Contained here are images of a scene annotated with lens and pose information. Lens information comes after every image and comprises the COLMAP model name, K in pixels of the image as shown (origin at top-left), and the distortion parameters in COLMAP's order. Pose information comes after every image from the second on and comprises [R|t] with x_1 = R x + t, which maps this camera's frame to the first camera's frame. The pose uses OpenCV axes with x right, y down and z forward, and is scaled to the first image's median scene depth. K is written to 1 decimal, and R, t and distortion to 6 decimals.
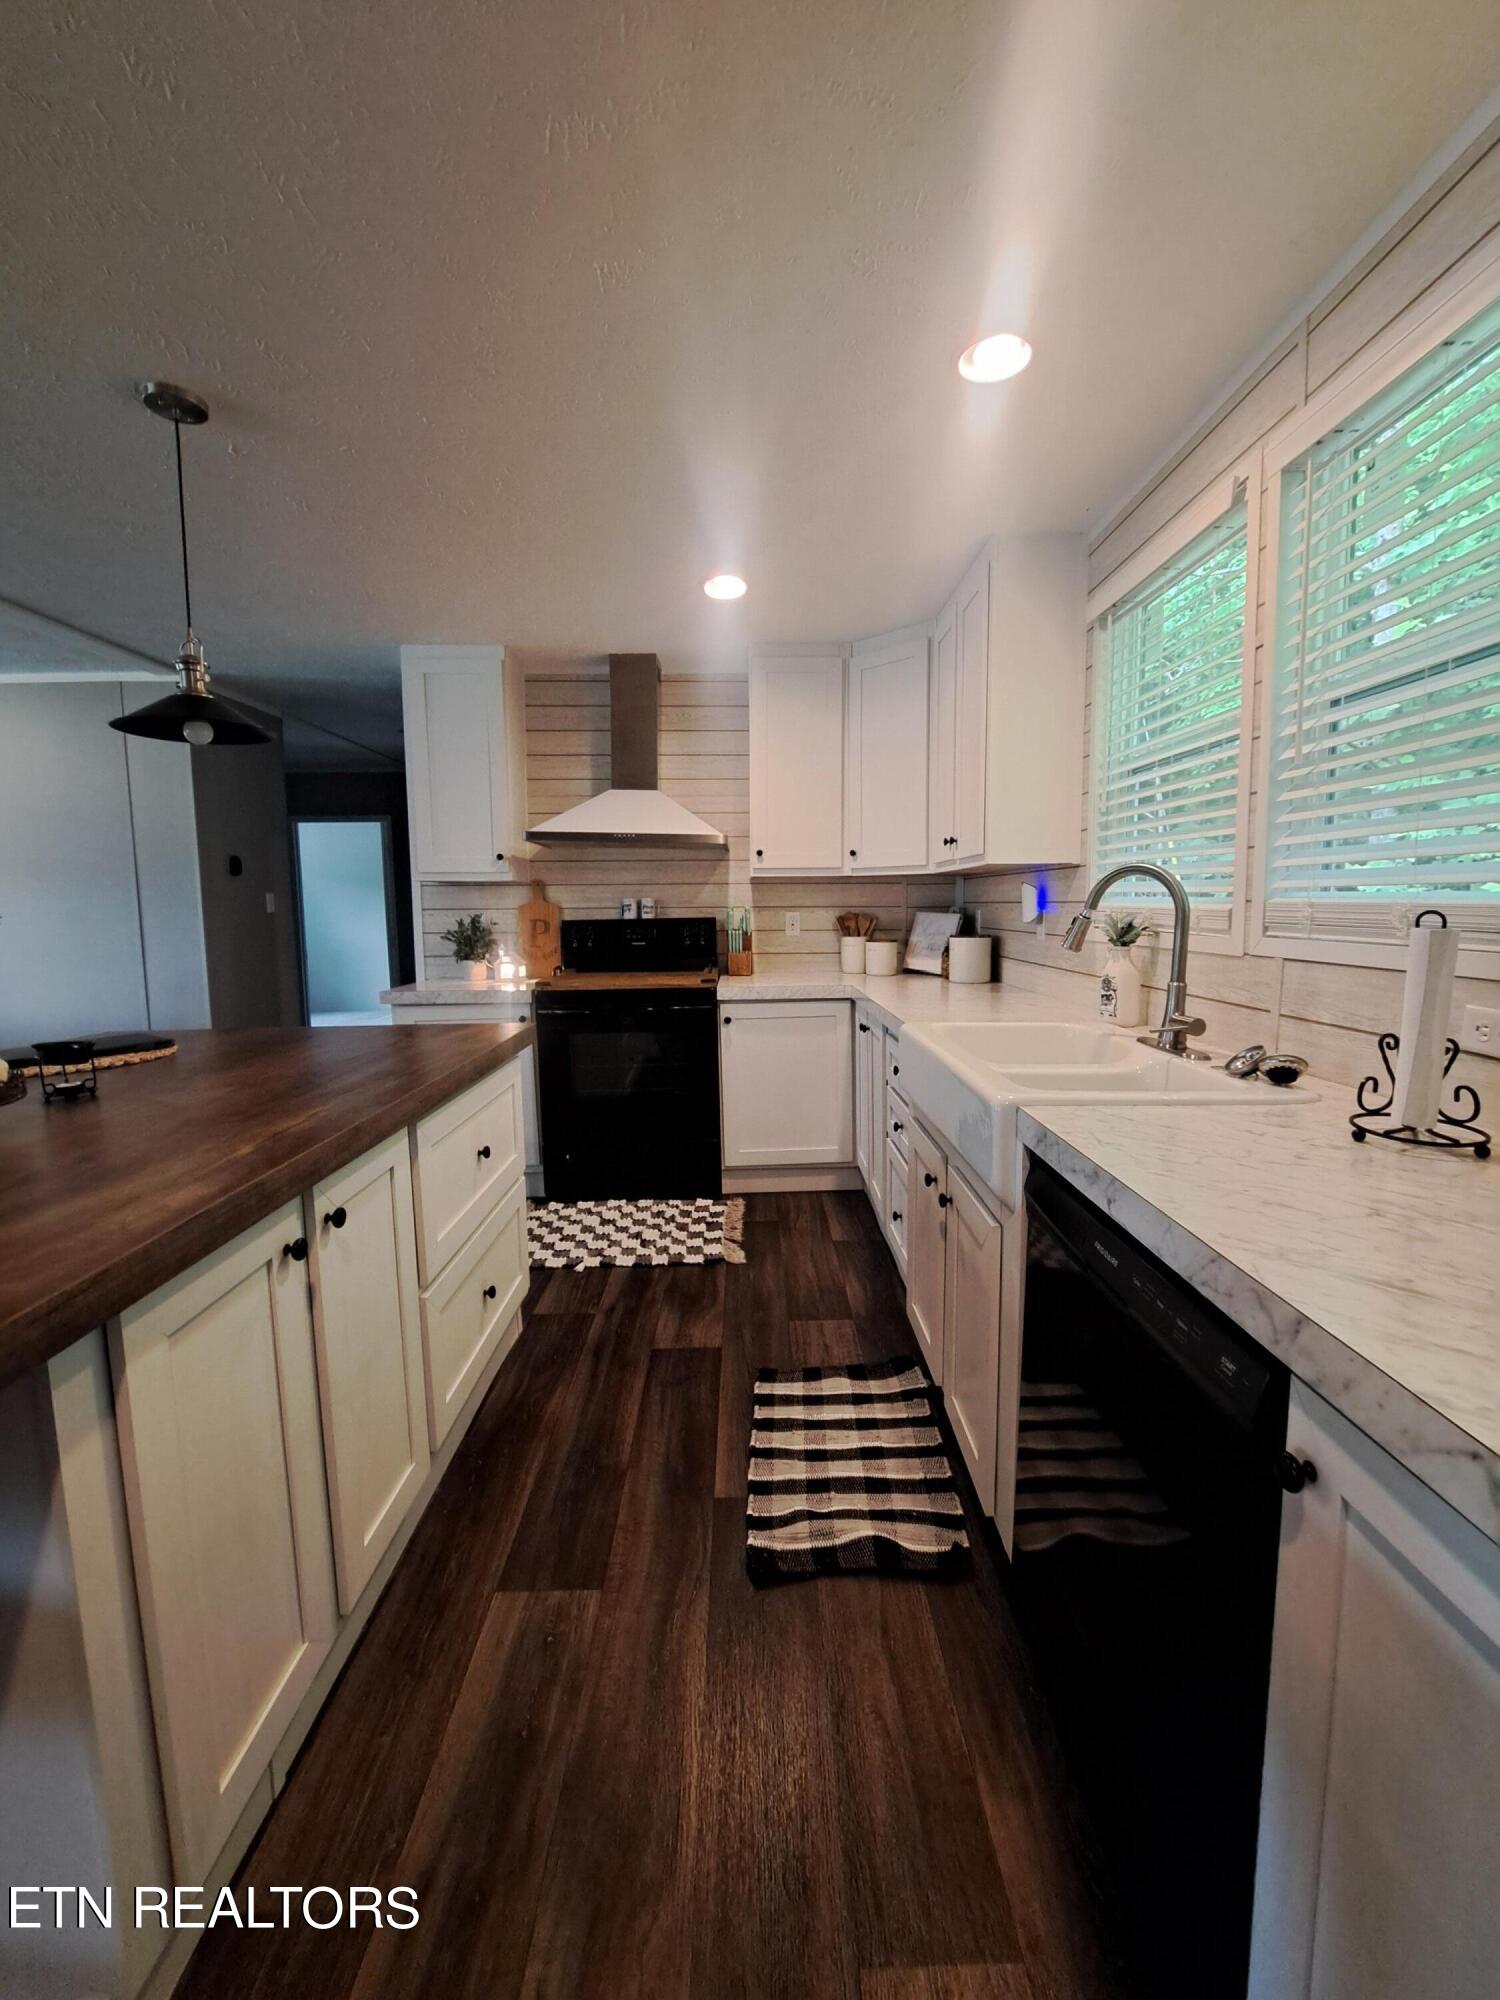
lens RADIAL K [[791.9, 0, 766.5], [0, 791.9, 978.7], [0, 0, 1]] dist [-0.018167, 0.001690]
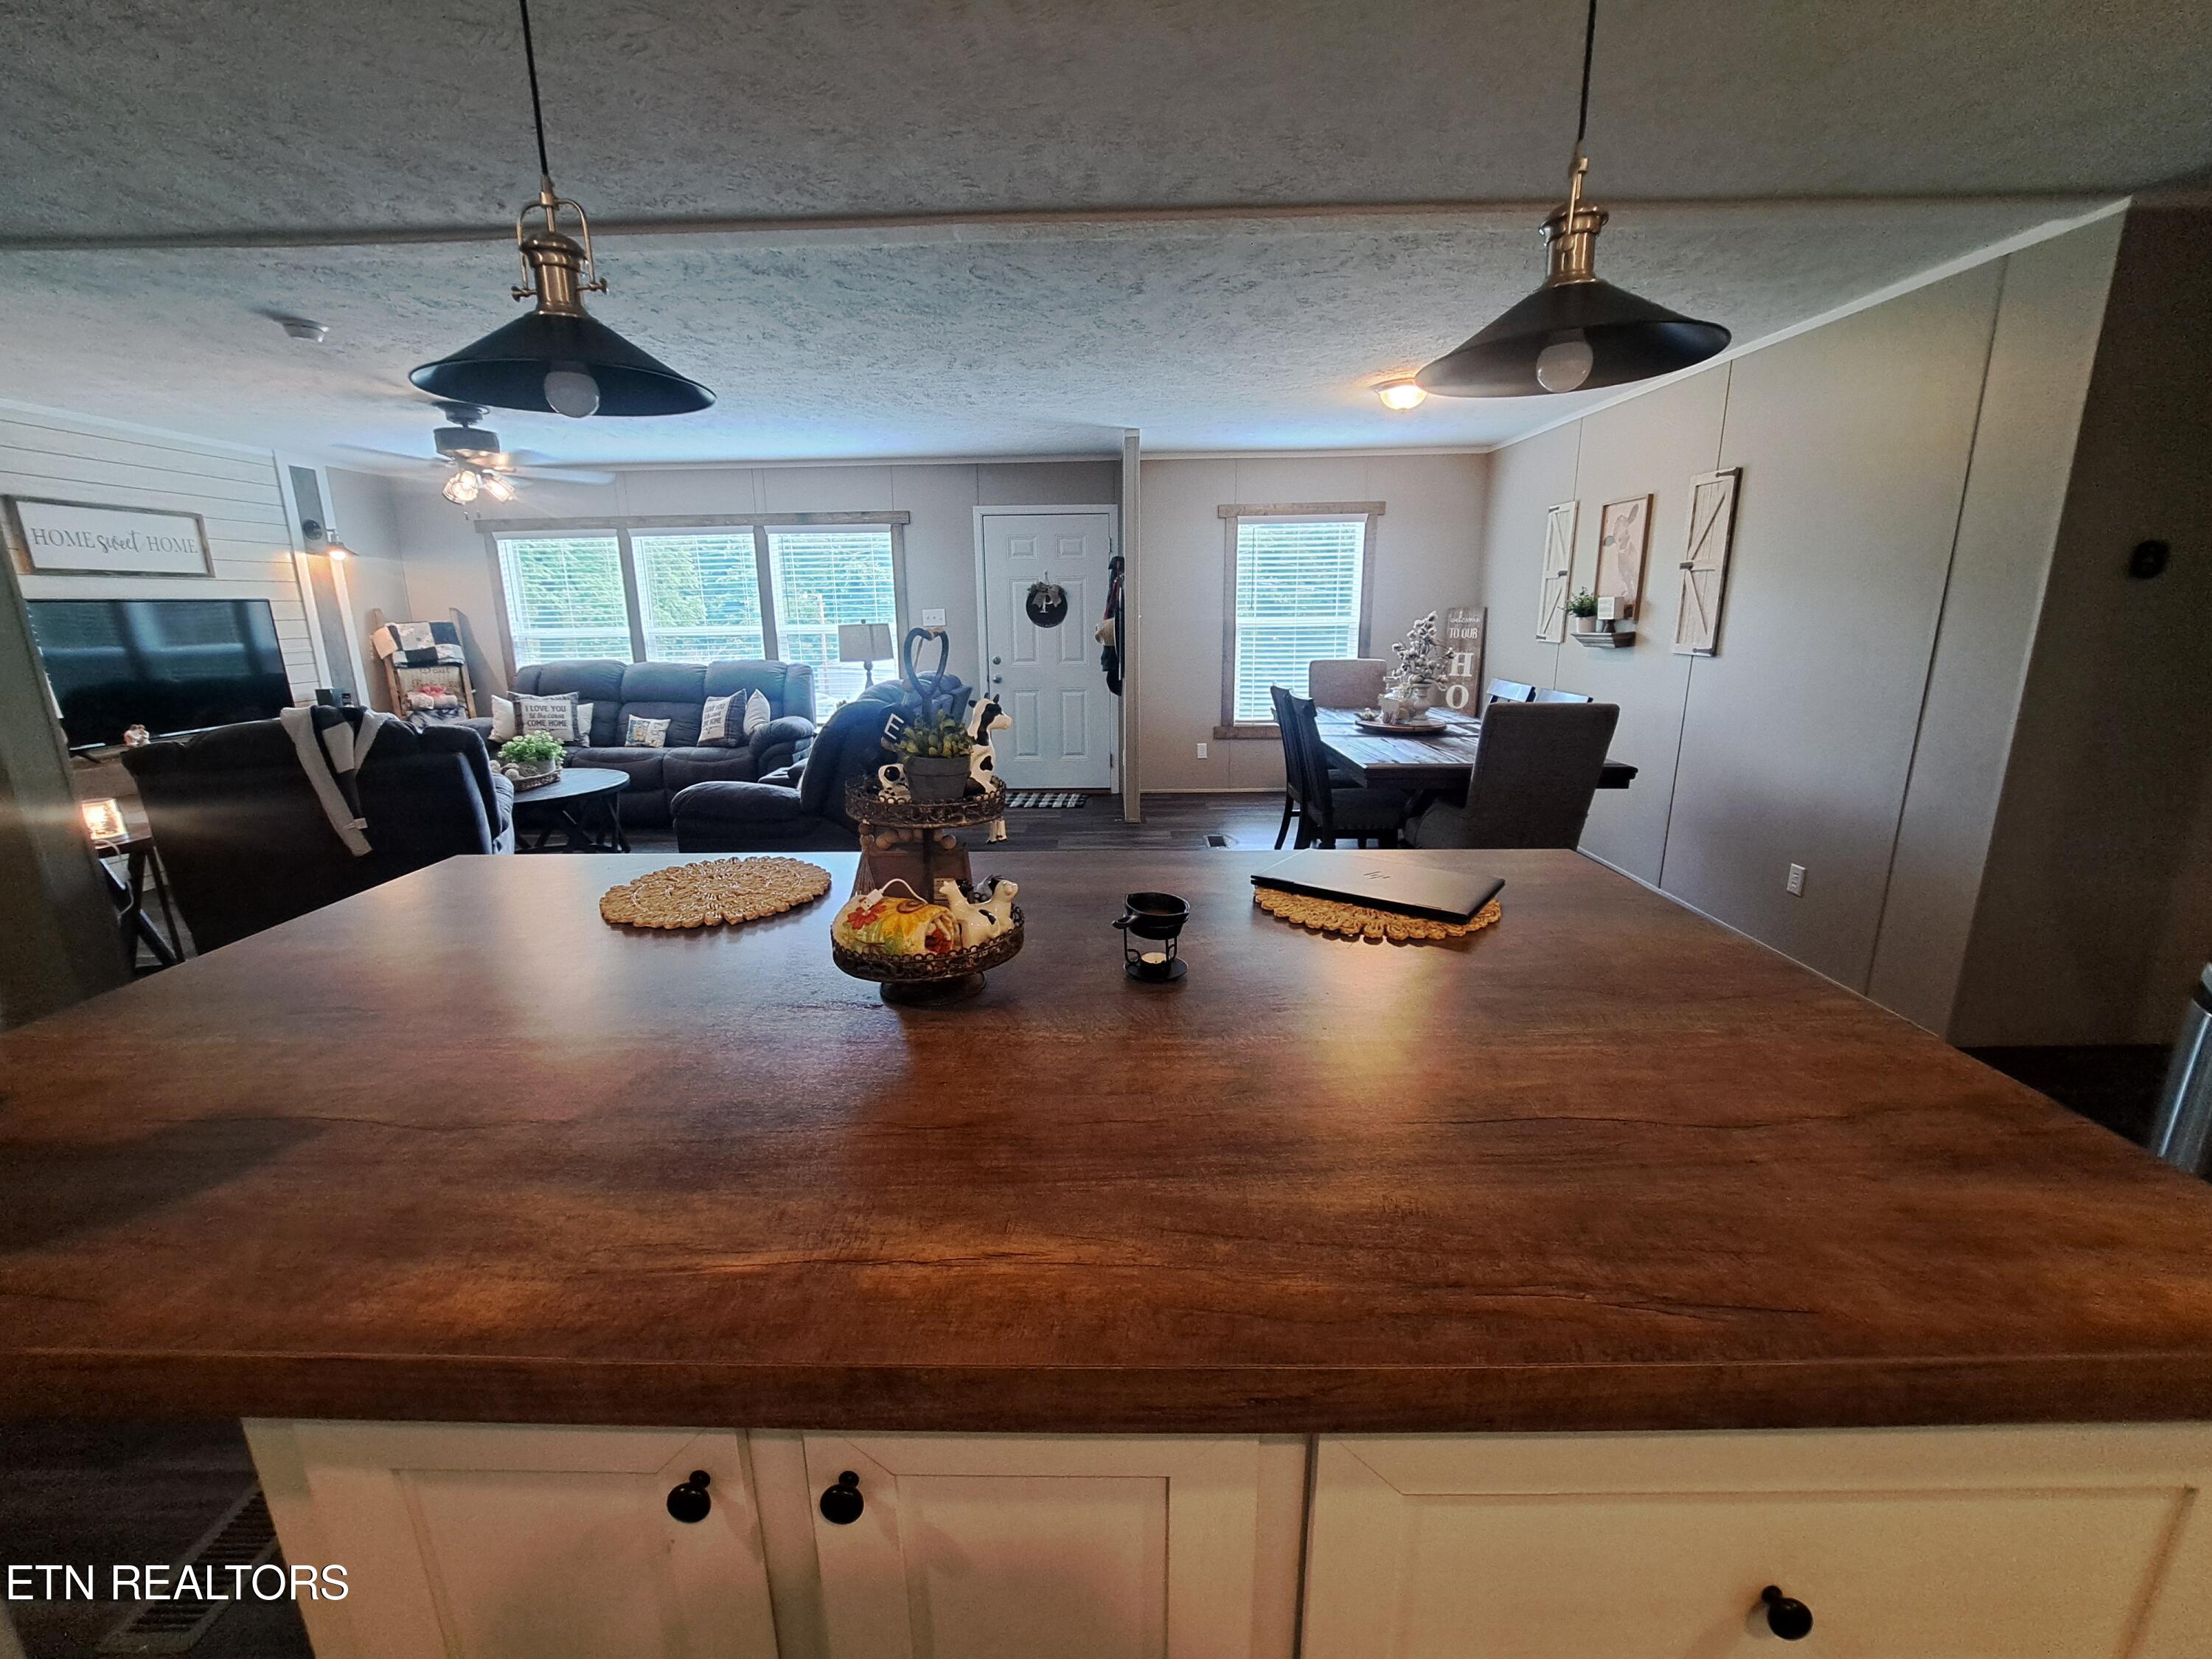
lens RADIAL K [[875.9, 0, 1088.7], [0, 875.9, 815.8], [0, 0, 1]] dist [-0.018167, 0.001690]
pose [[-0.050028, 0.246152, -0.967939, -0.038264], [-0.080913, 0.964968, 0.249578, -0.079156], [0.995465, 0.090805, -0.028359, 0.415670]]
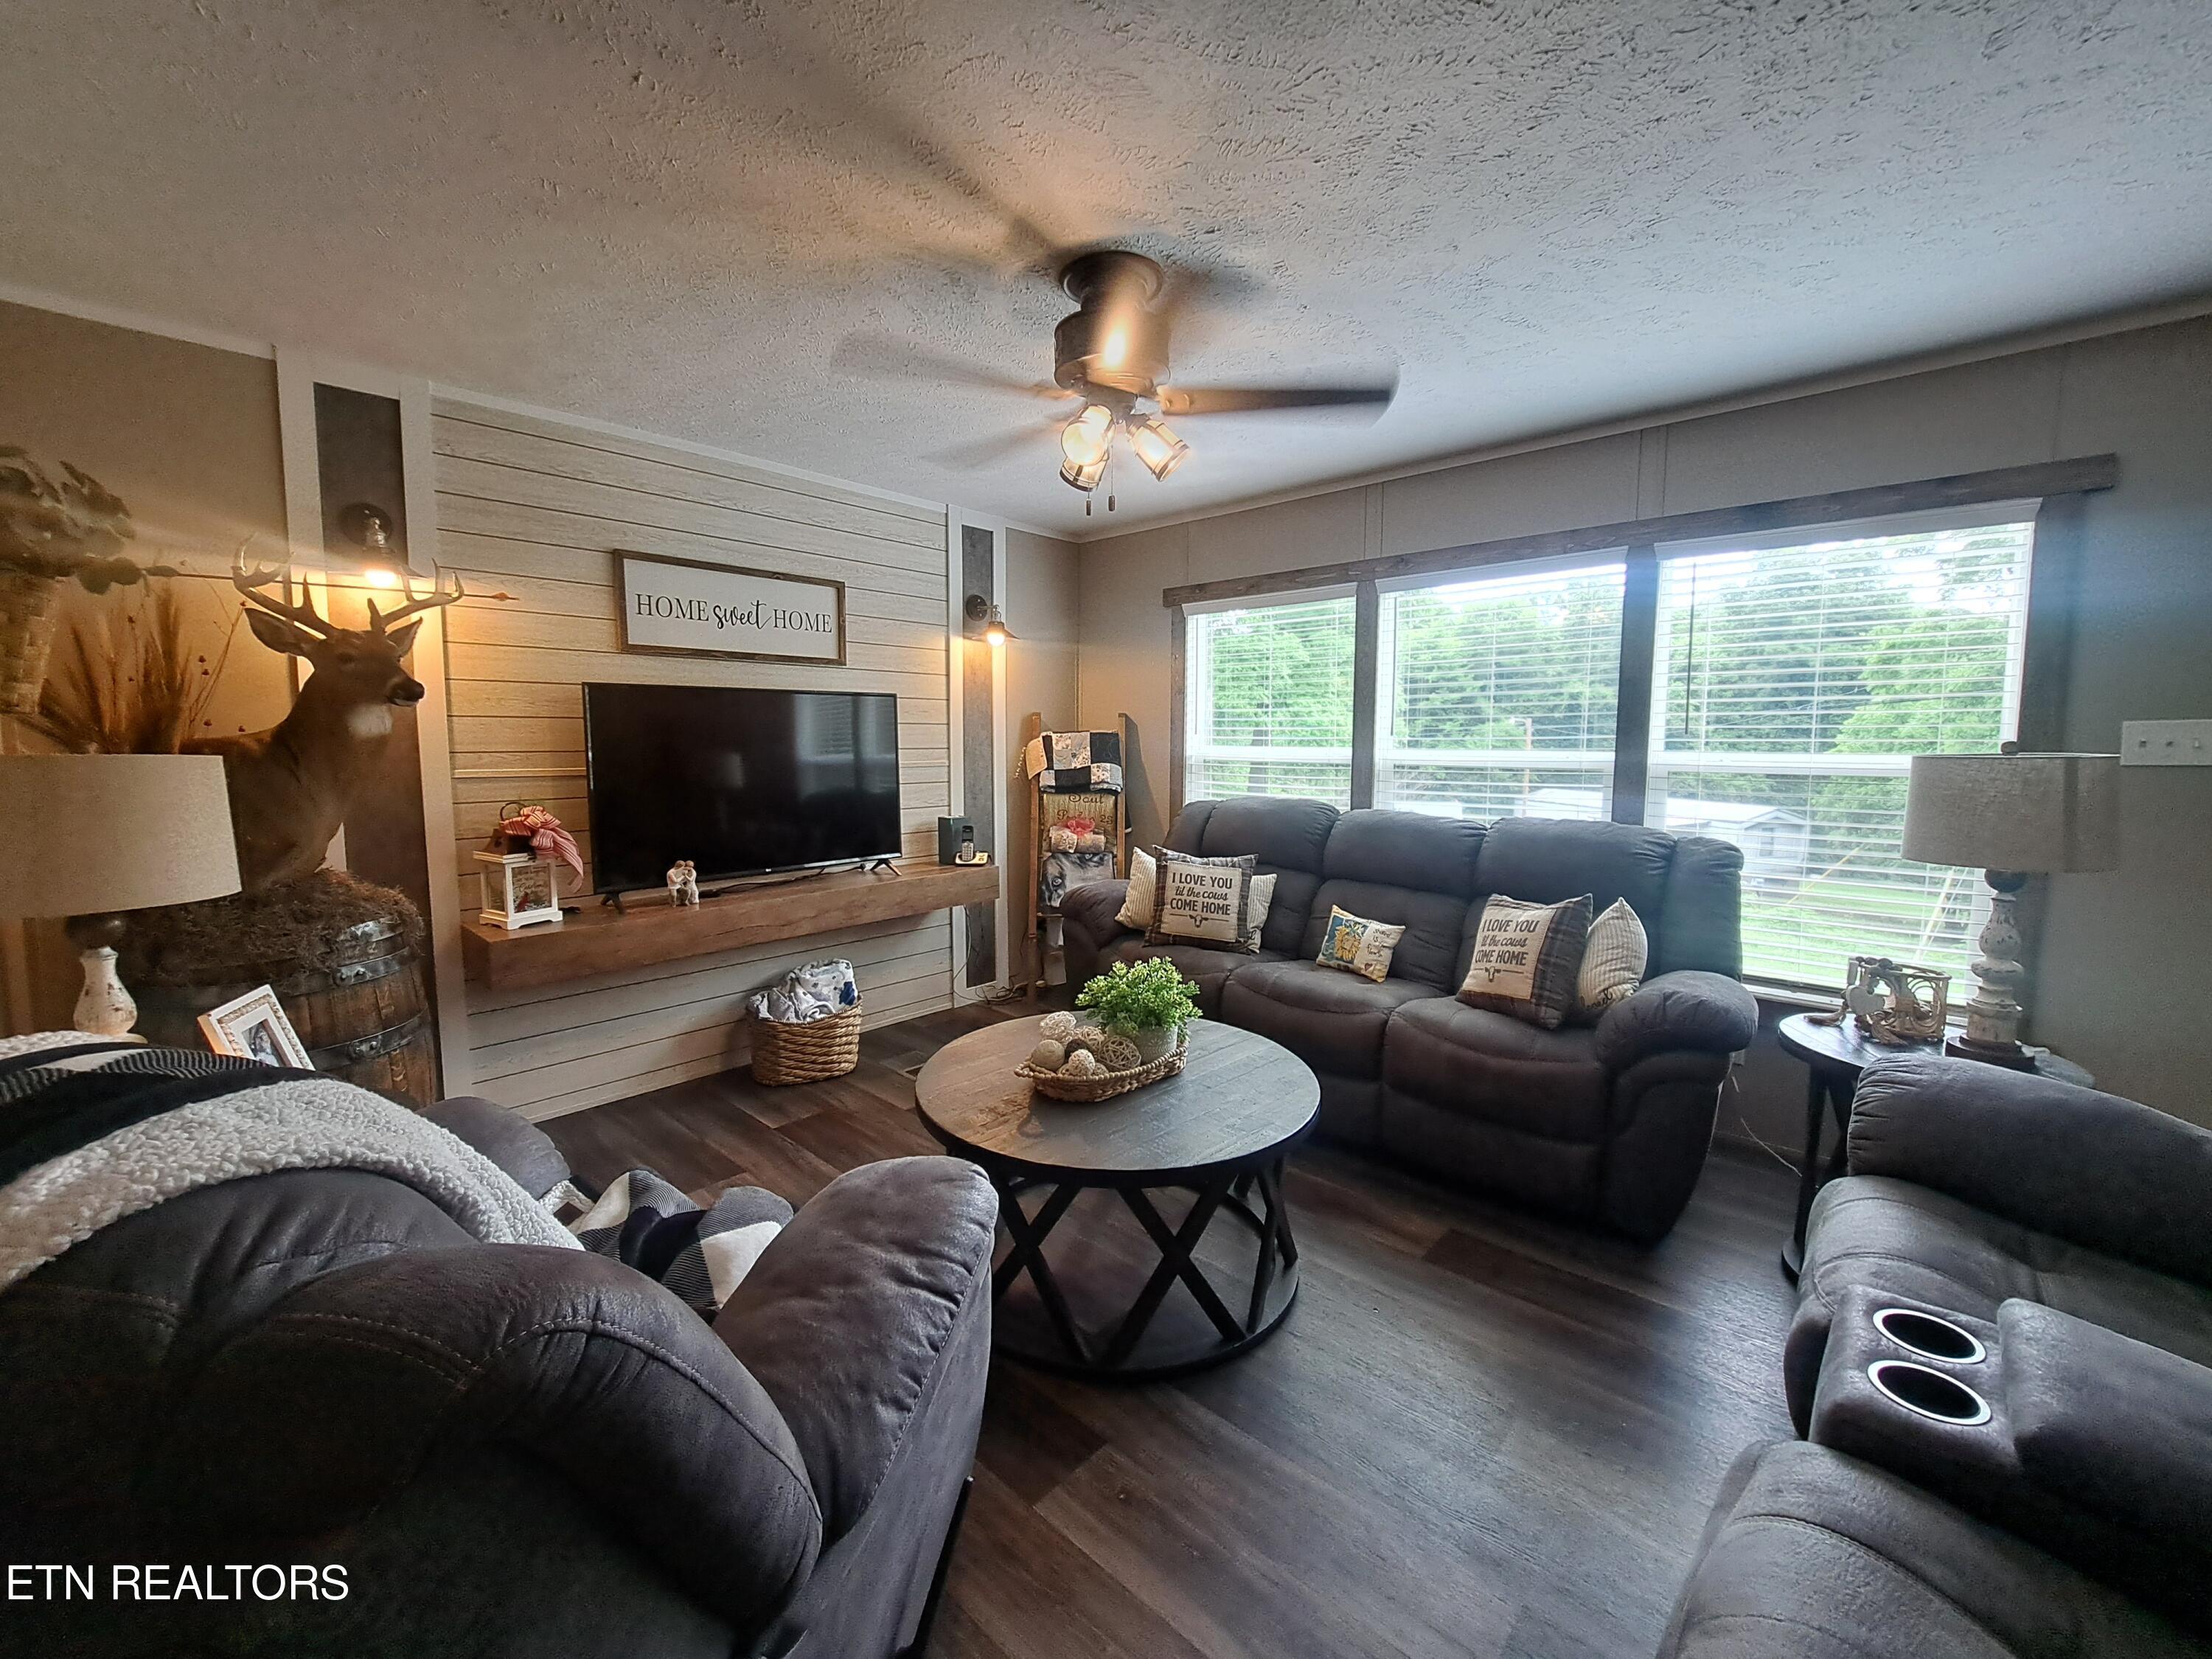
lens RADIAL K [[875.9, 0, 1089.6], [0, 875.9, 820.7], [0, 0, 1]] dist [-0.018167, 0.001690]
pose [[-0.710506, 0.078672, -0.699280, -0.952270], [-0.060528, 0.983216, 0.172115, 0.004104], [0.701083, 0.164615, -0.693819, -0.149767]]
